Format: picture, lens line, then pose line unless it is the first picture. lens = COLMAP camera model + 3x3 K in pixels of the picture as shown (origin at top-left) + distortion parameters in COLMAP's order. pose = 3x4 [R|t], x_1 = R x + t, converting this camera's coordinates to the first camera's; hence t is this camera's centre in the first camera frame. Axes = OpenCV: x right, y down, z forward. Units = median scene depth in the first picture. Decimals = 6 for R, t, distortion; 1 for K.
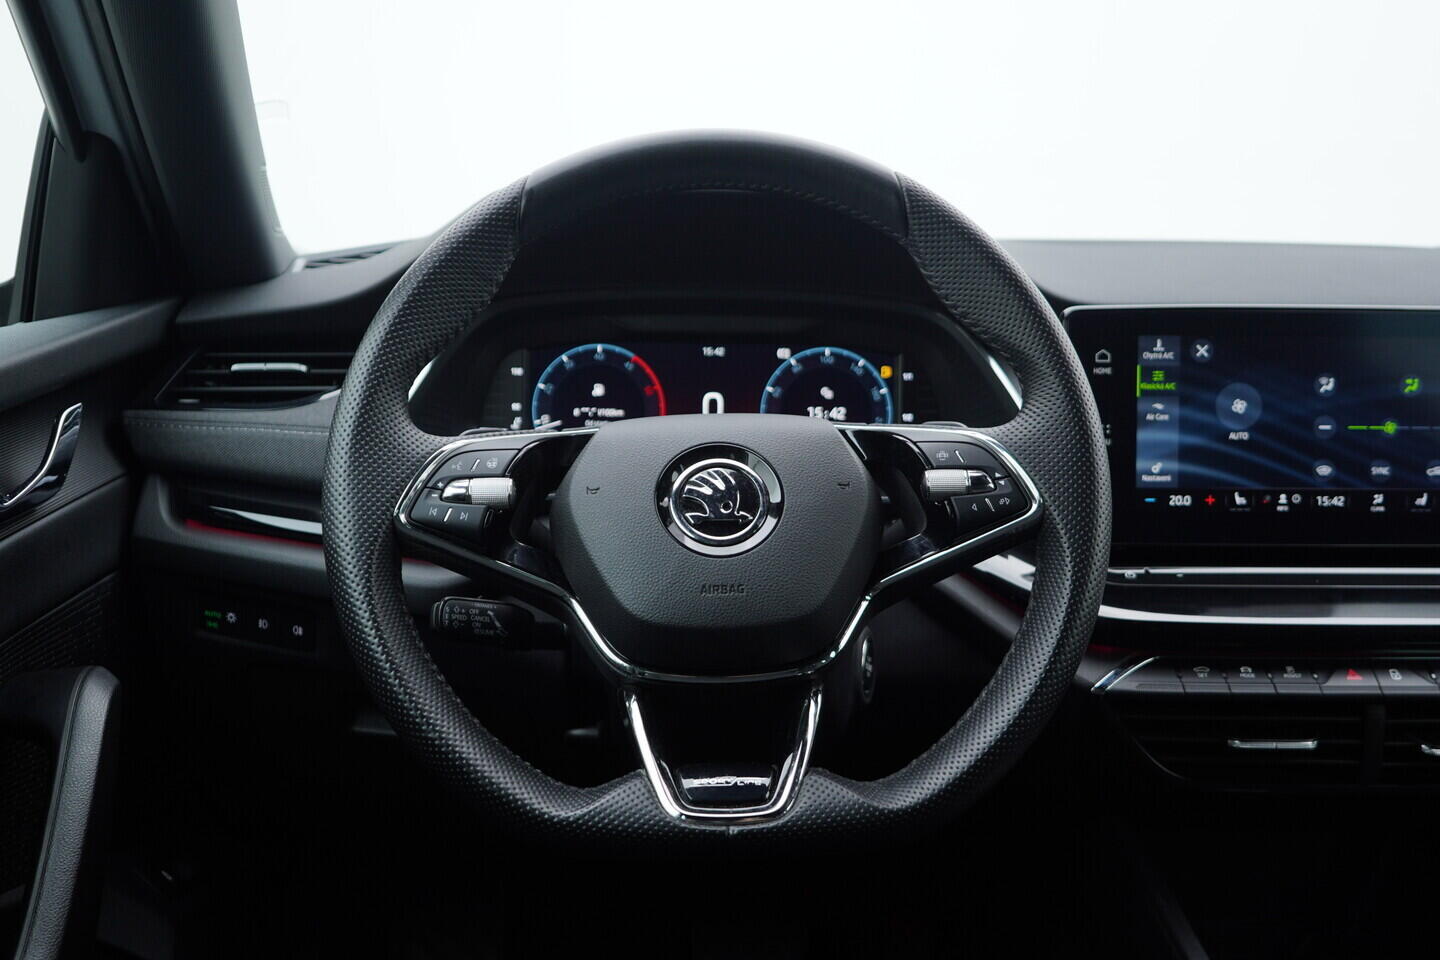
lens RADIAL K [[1485.8, 0, 720.0], [0, 1485.8, 480.0], [0, 0, 1]] dist [-0.009993, 0.046275]
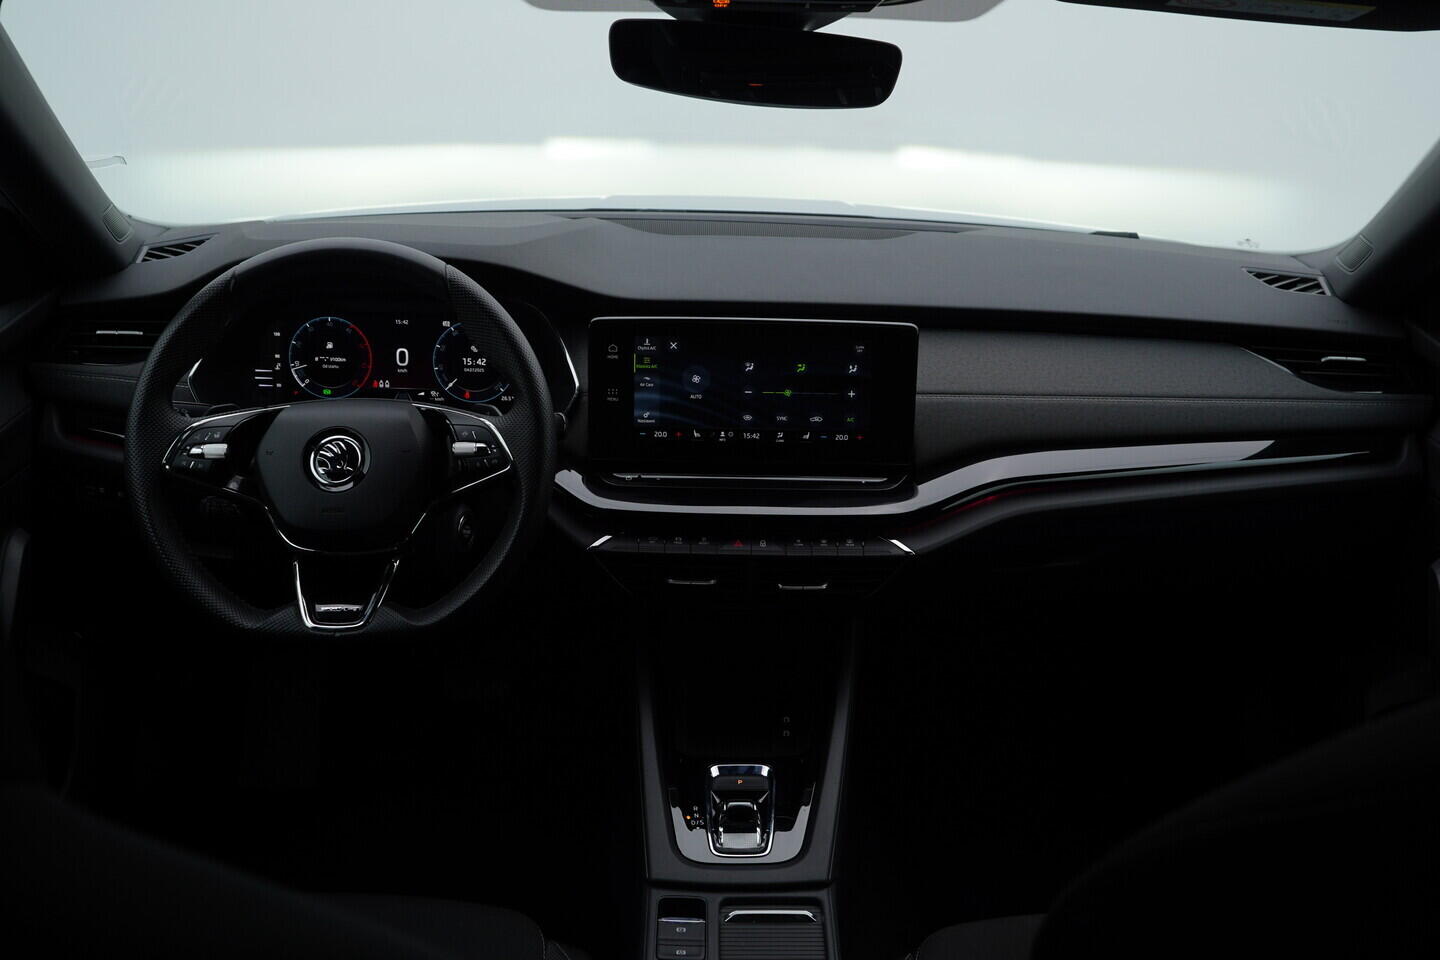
lens RADIAL K [[1485.8, 0, 720.0], [0, 1485.8, 480.0], [0, 0, 1]] dist [-0.009993, 0.046275]
pose [[0.999798, 0.018004, -0.008951, 0.393488], [-0.015912, 0.980653, 0.195106, -0.263416], [0.012290, -0.194924, 0.980741, -0.649563]]
